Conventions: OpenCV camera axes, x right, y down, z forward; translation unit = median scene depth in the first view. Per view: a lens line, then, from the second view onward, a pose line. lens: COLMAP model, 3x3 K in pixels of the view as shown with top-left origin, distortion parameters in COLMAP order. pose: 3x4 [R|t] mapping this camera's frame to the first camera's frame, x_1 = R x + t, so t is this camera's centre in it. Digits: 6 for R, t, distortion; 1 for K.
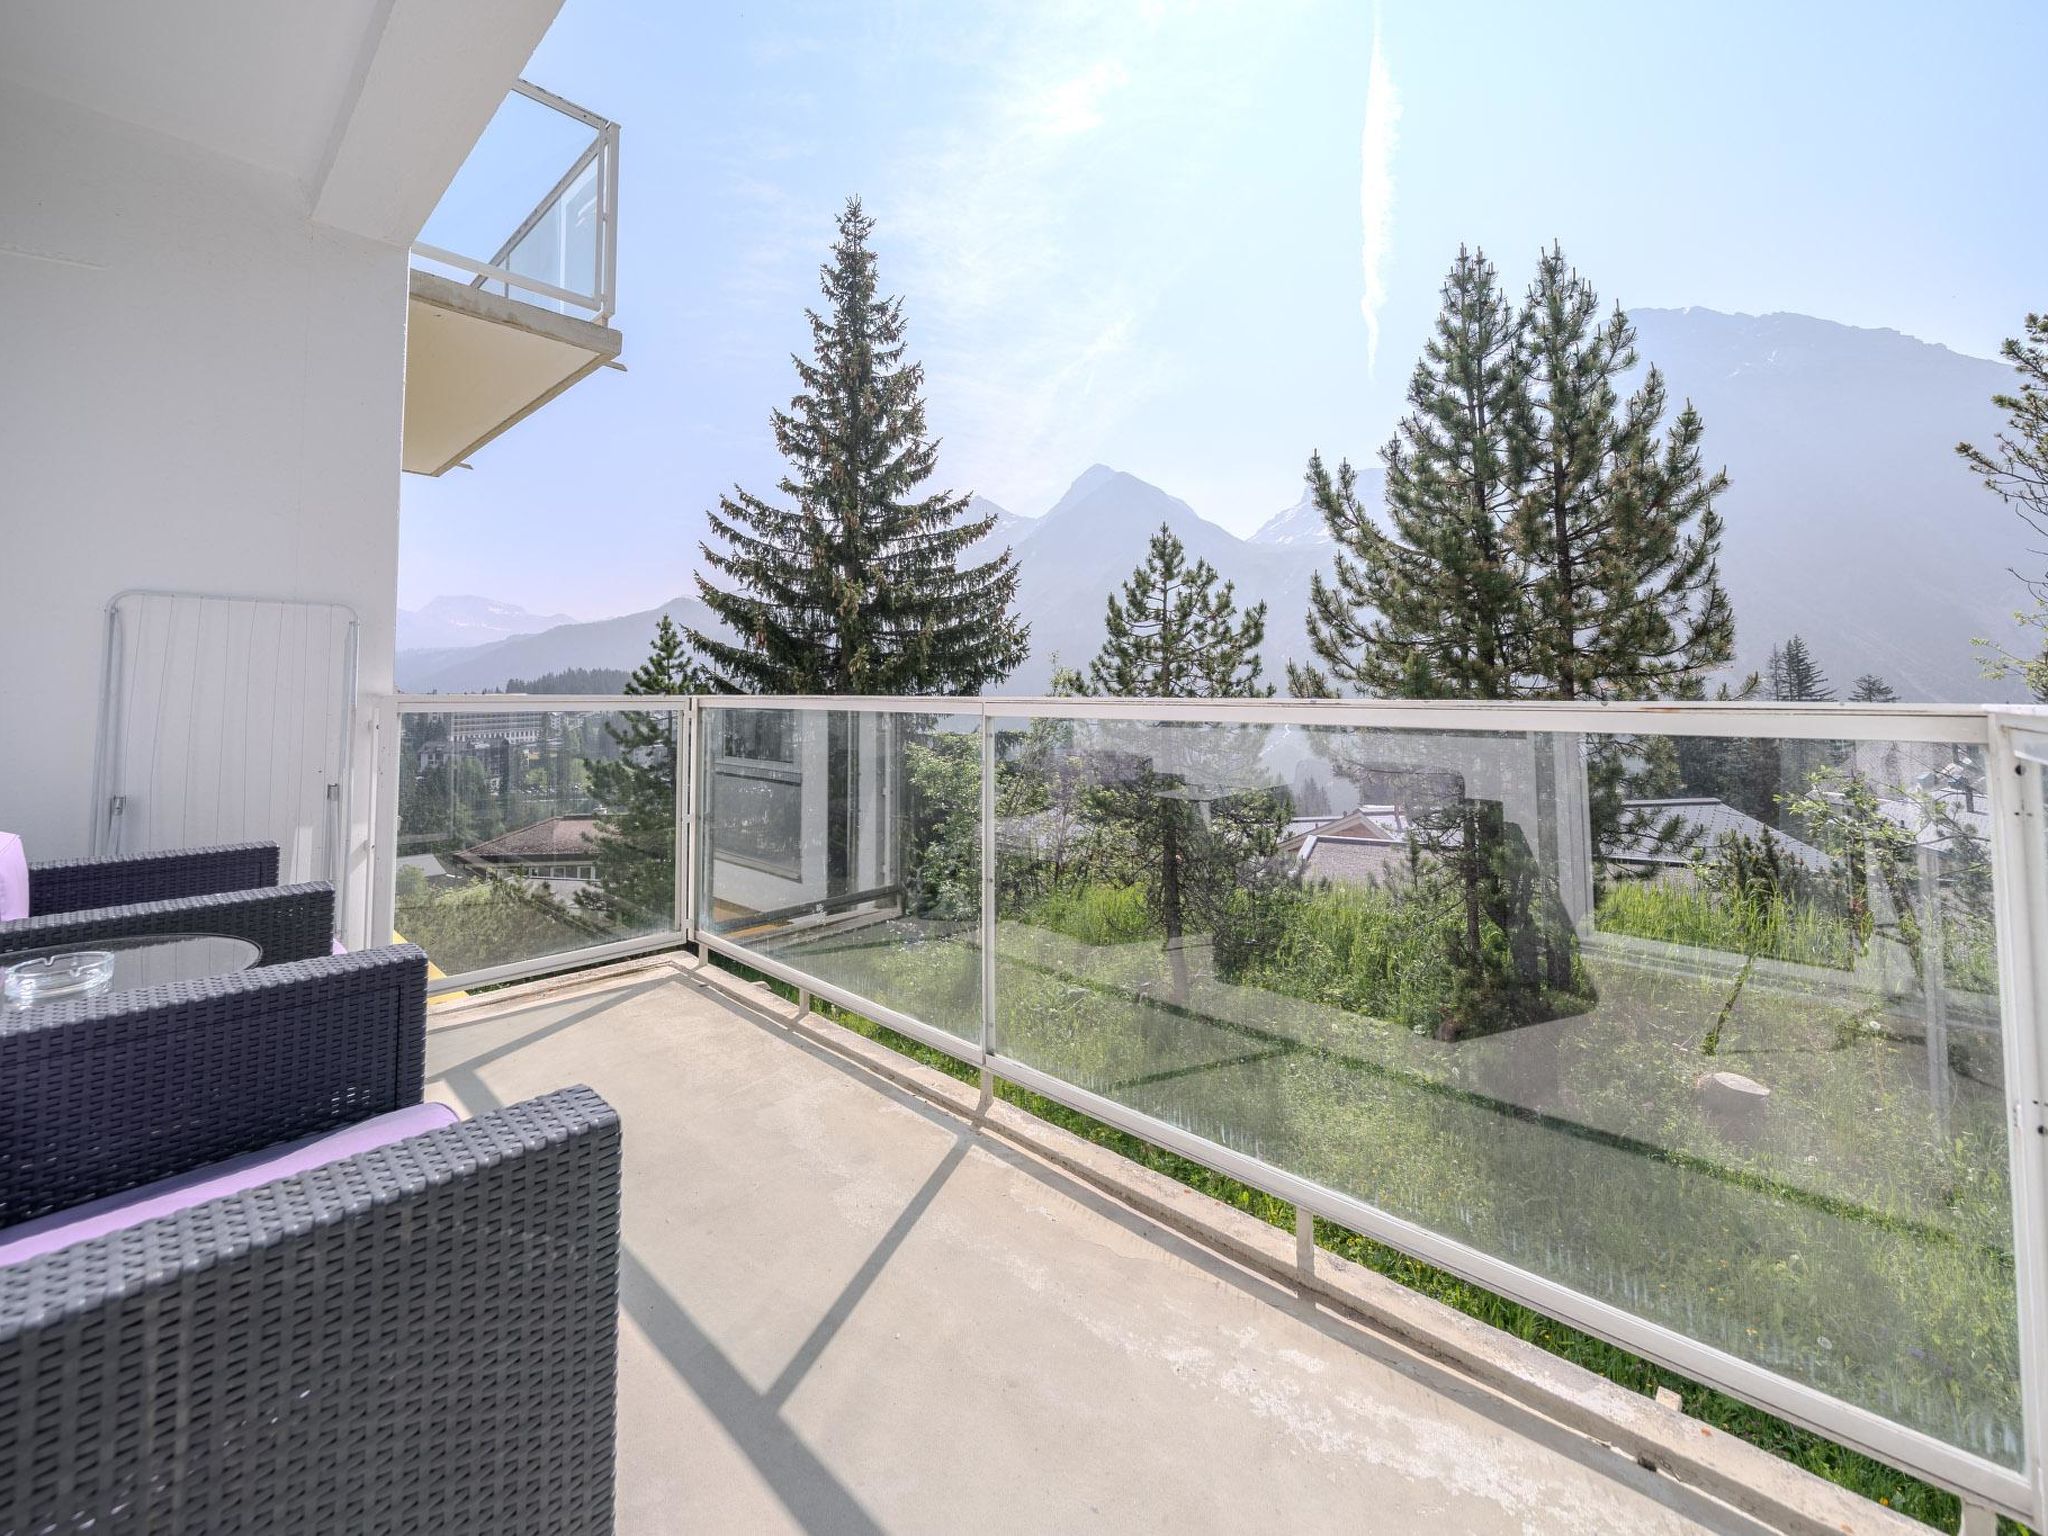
lens RADIAL K [[829.5, 0, 962.3], [0, 829.5, 637.2], [0, 0, 1]] dist [-0.009300, 0.000627]
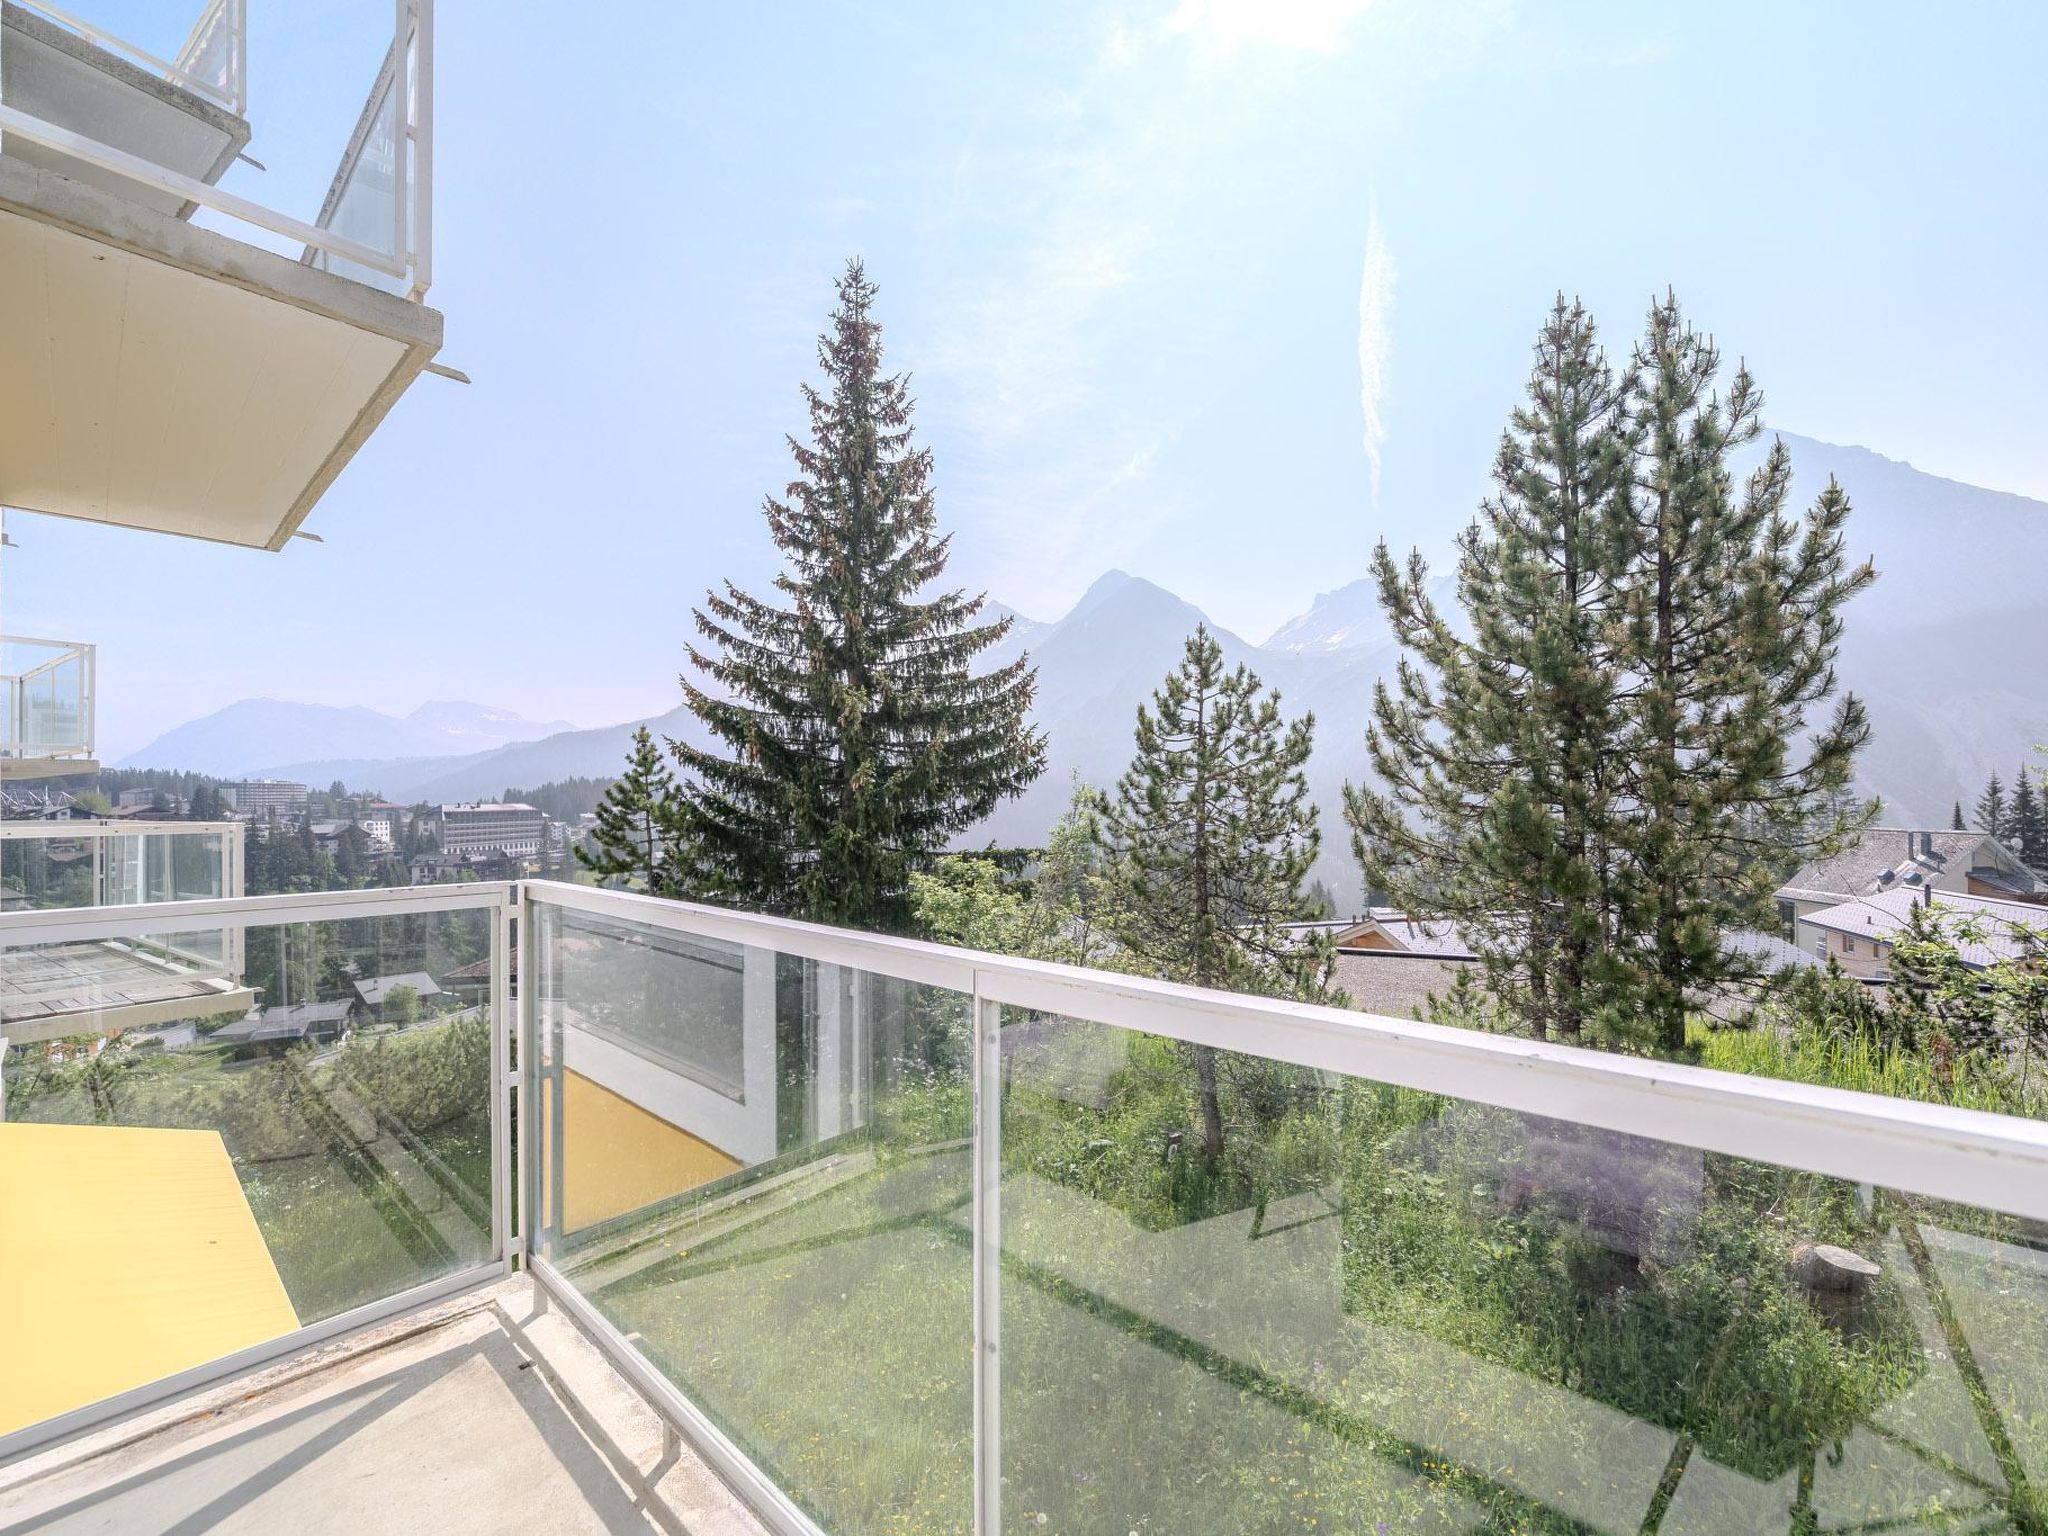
lens RADIAL K [[829.5, 0, 1025.7], [0, 829.5, 783.1], [0, 0, 1]] dist [-0.009300, 0.000627]
pose [[0.998521, -0.002219, 0.054326, 0.006132], [-0.000320, 0.998910, 0.046683, -0.006068], [-0.054370, -0.046631, 0.997431, 0.083335]]
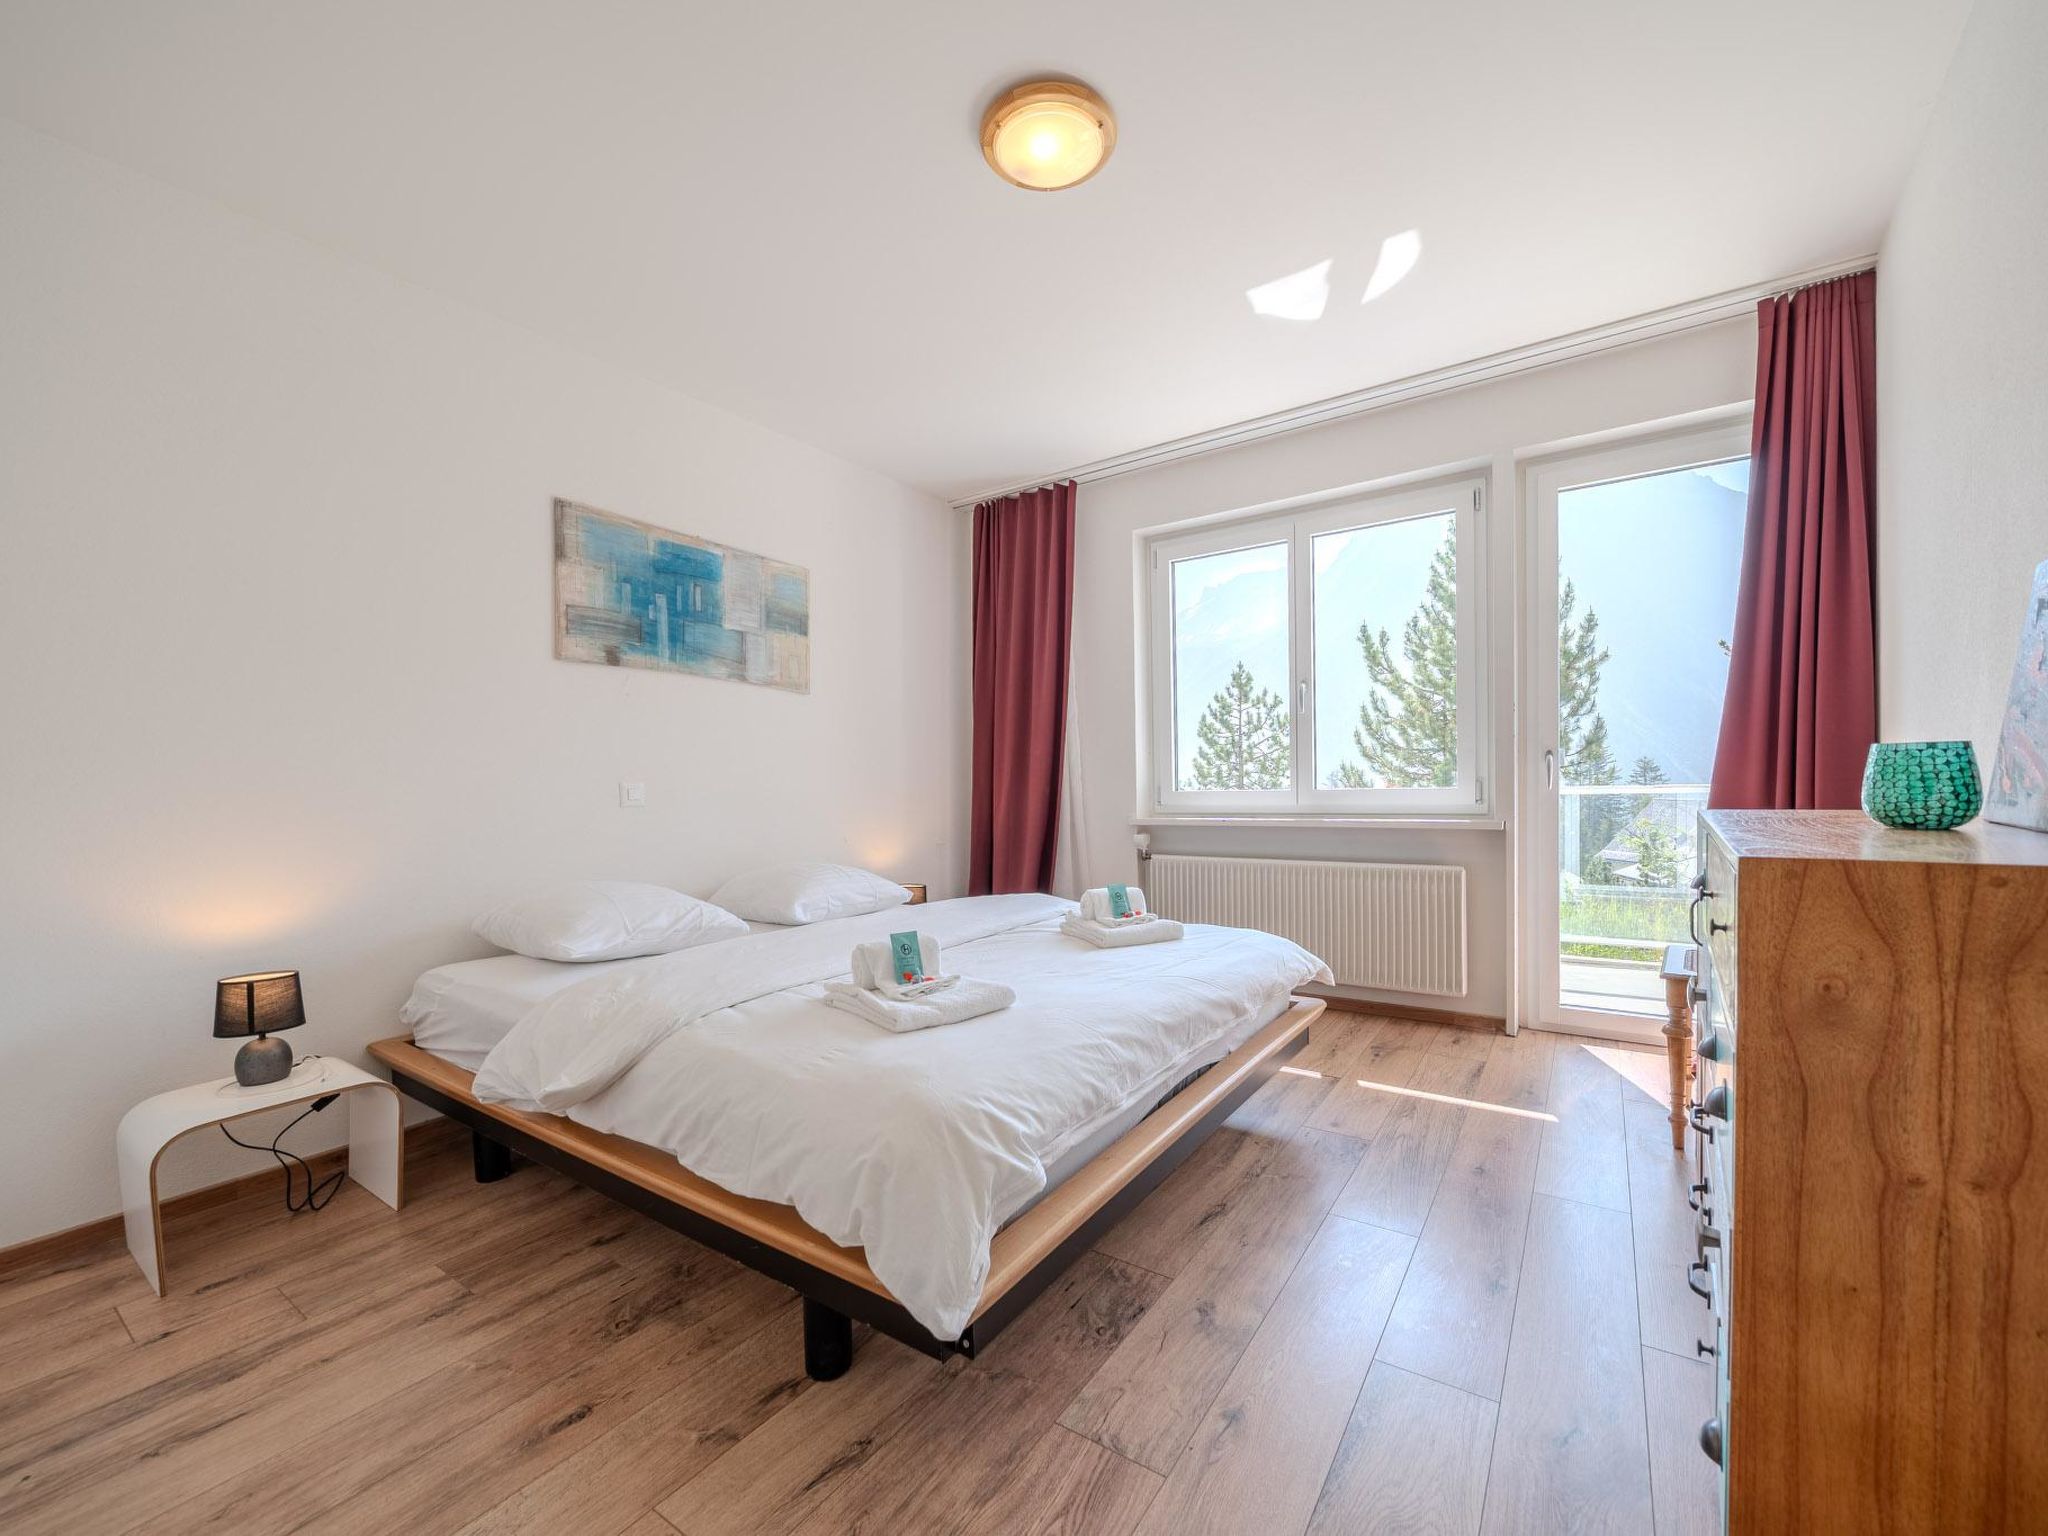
lens RADIAL K [[829.5, 0, 1027.5], [0, 829.5, 807.1], [0, 0, 1]] dist [-0.009300, 0.000627]
pose [[0.980593, -0.028798, 0.193927, -0.252305], [0.010847, 0.995607, 0.092998, -0.019960], [-0.195754, -0.089090, 0.976598, -0.194883]]
